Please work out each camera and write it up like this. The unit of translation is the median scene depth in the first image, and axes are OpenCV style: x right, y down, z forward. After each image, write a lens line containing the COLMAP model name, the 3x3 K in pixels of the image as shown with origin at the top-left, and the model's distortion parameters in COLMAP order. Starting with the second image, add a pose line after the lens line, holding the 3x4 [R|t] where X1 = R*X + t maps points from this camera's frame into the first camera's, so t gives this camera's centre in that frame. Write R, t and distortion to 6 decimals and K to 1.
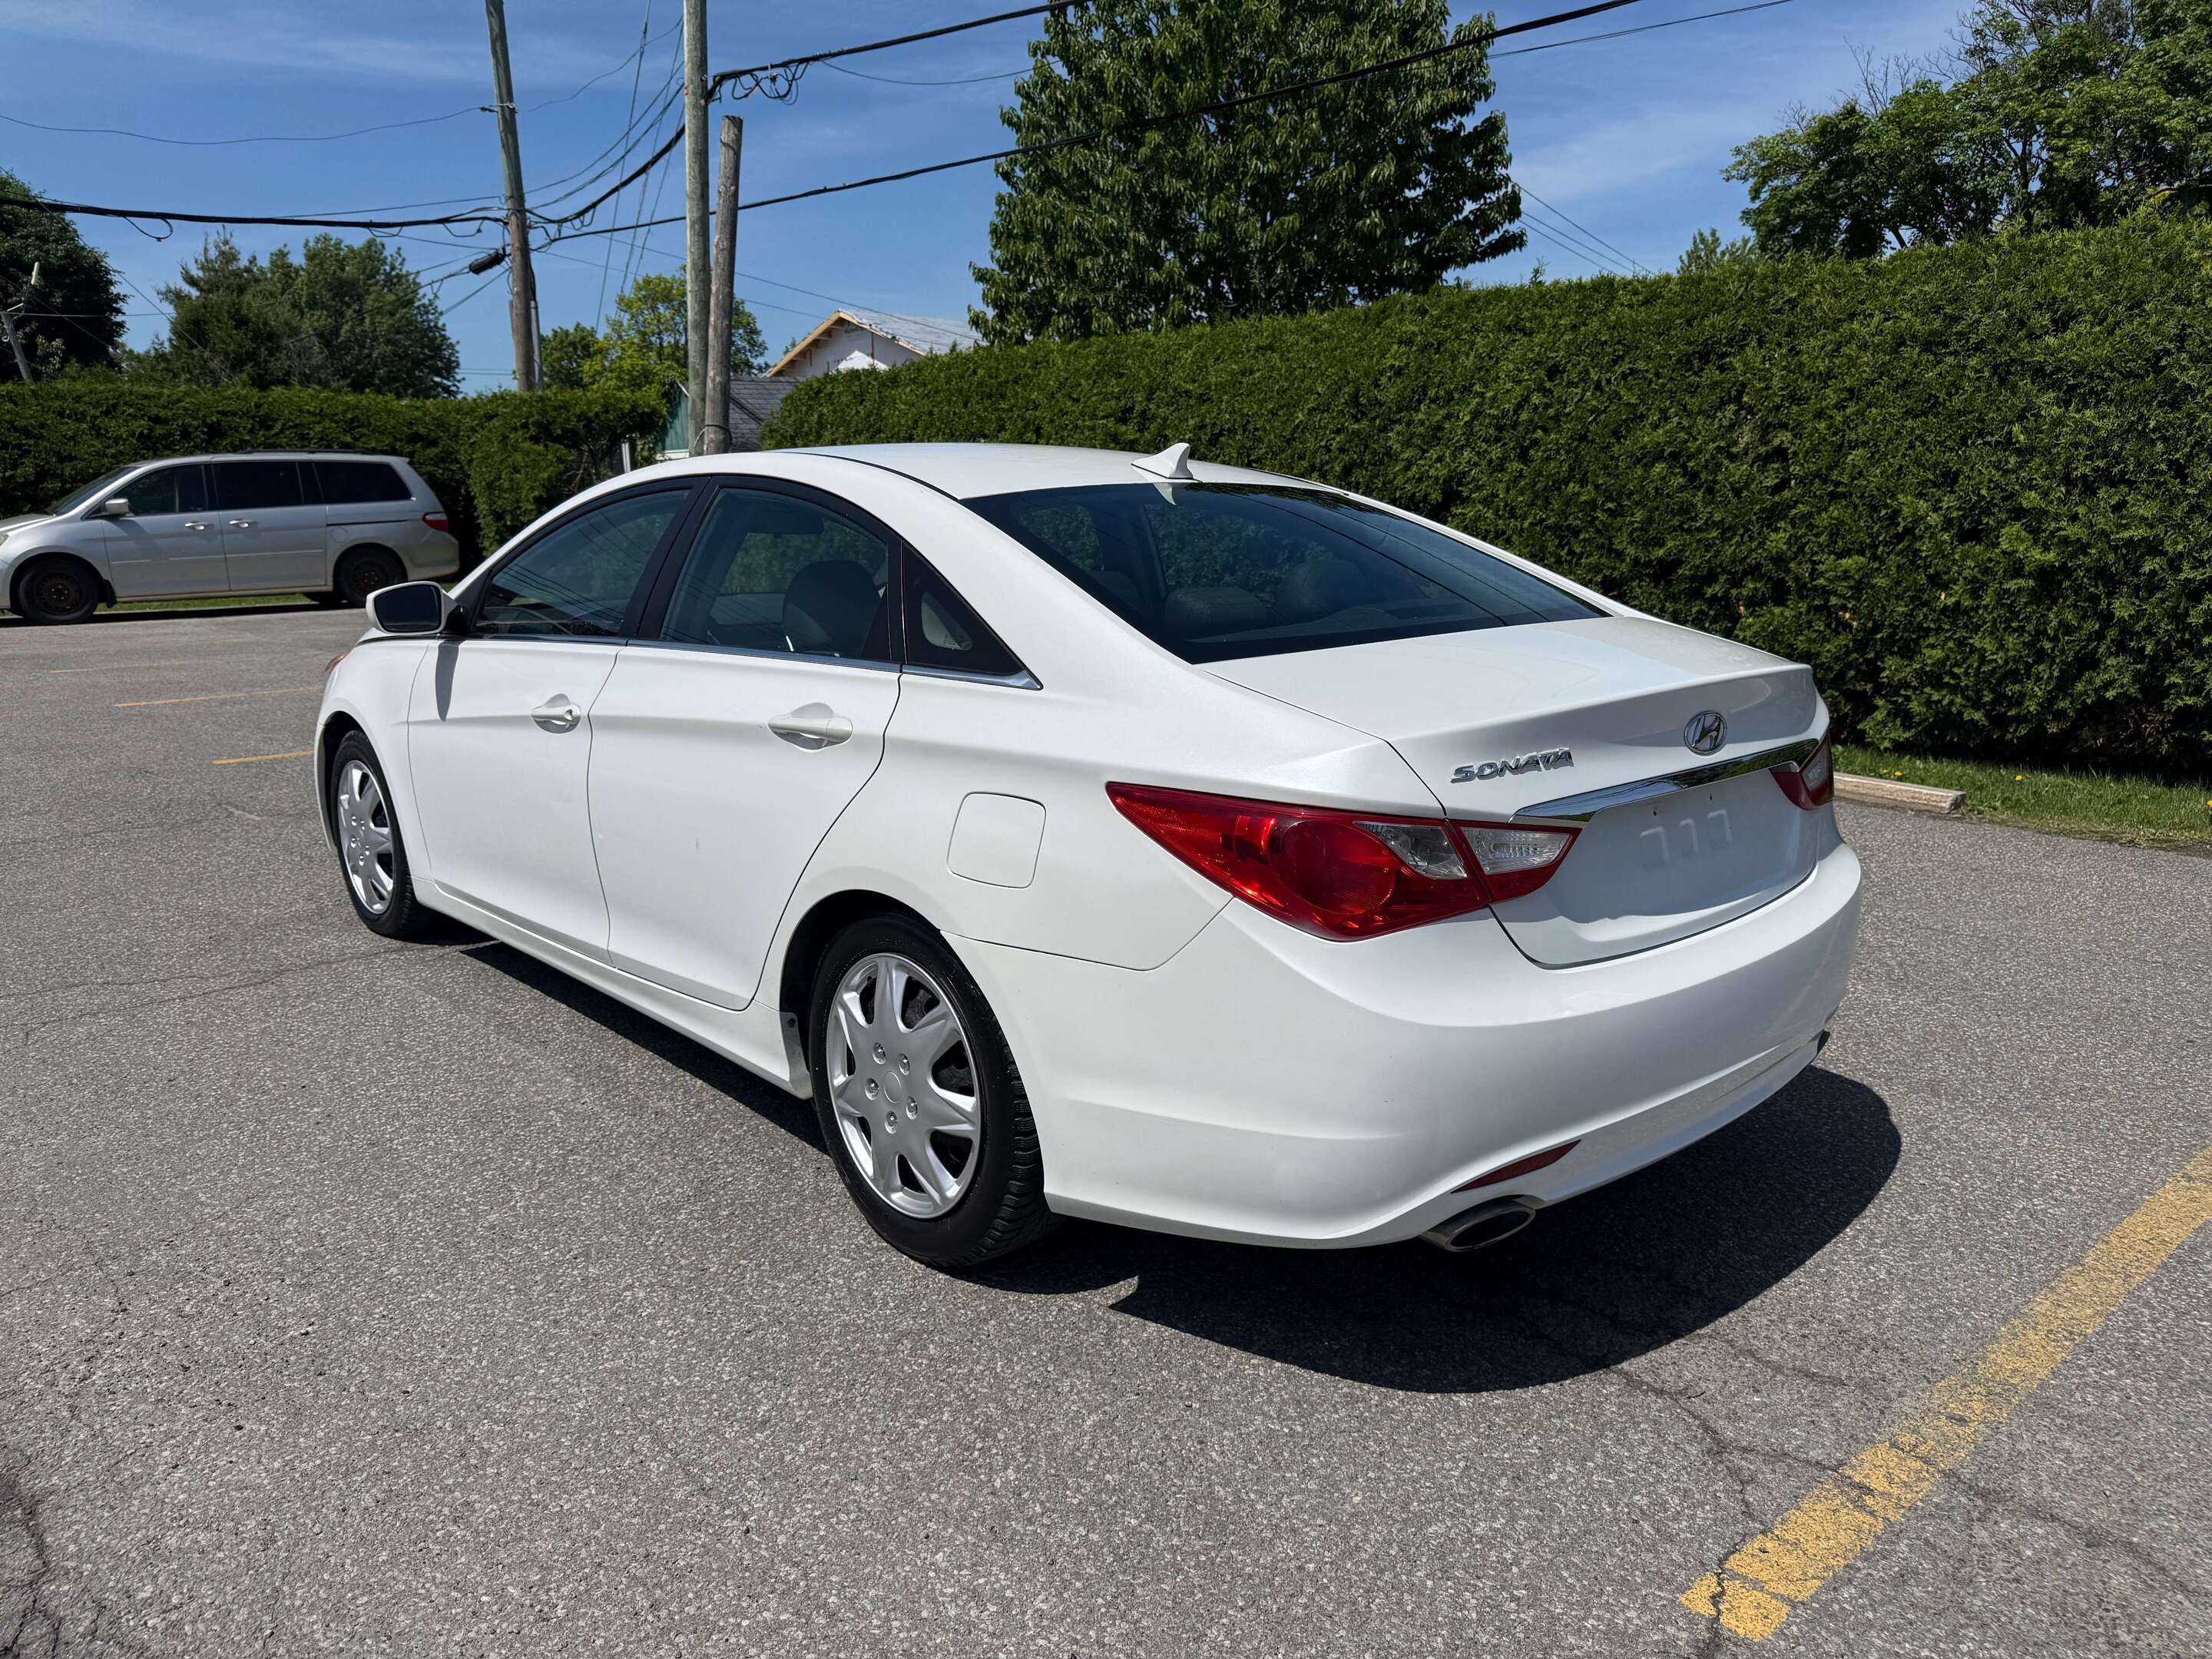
lens RADIAL K [[1671.9, 0, 1106.0], [0, 1671.9, 829.5], [0, 0, 1]] dist [0.055357, -0.108456]
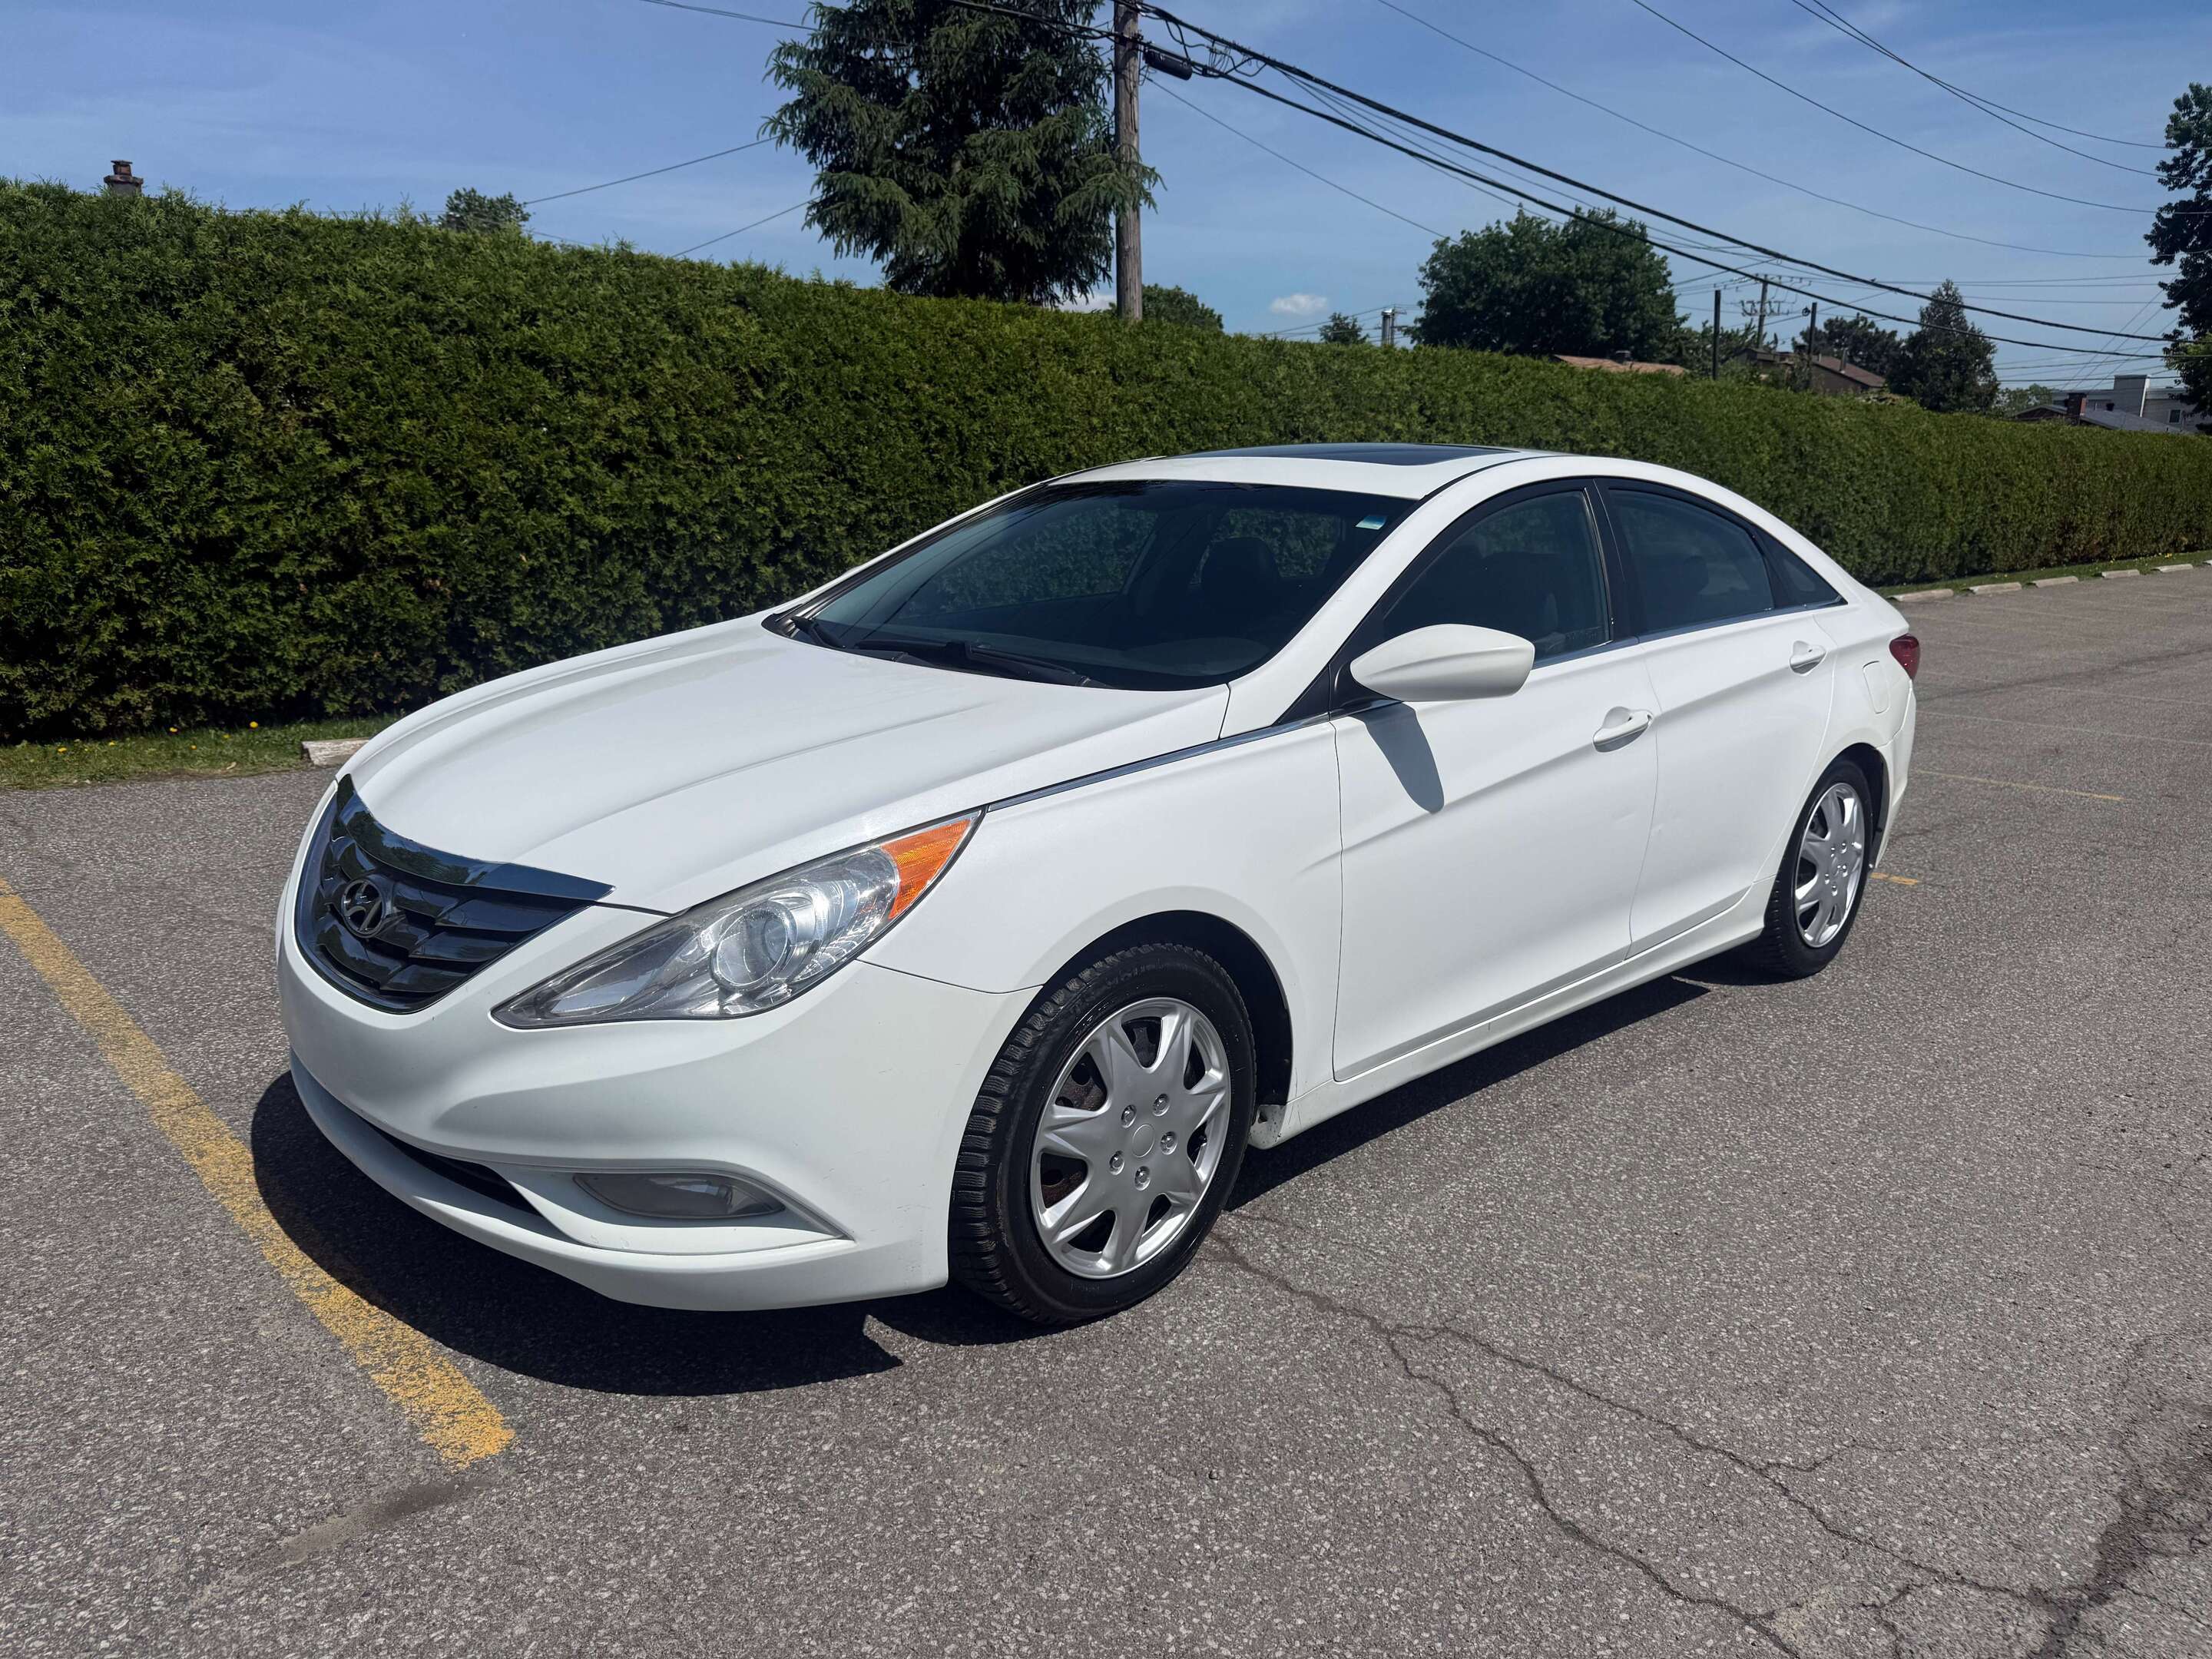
lens RADIAL K [[1671.9, 0, 1106.0], [0, 1671.9, 829.5], [0, 0, 1]] dist [0.055357, -0.108456]
pose [[-0.090517, -0.209795, 0.973546, -0.644293], [0.175321, 0.958935, 0.222948, -0.143858], [-0.980341, 0.190864, -0.050018, 0.696617]]
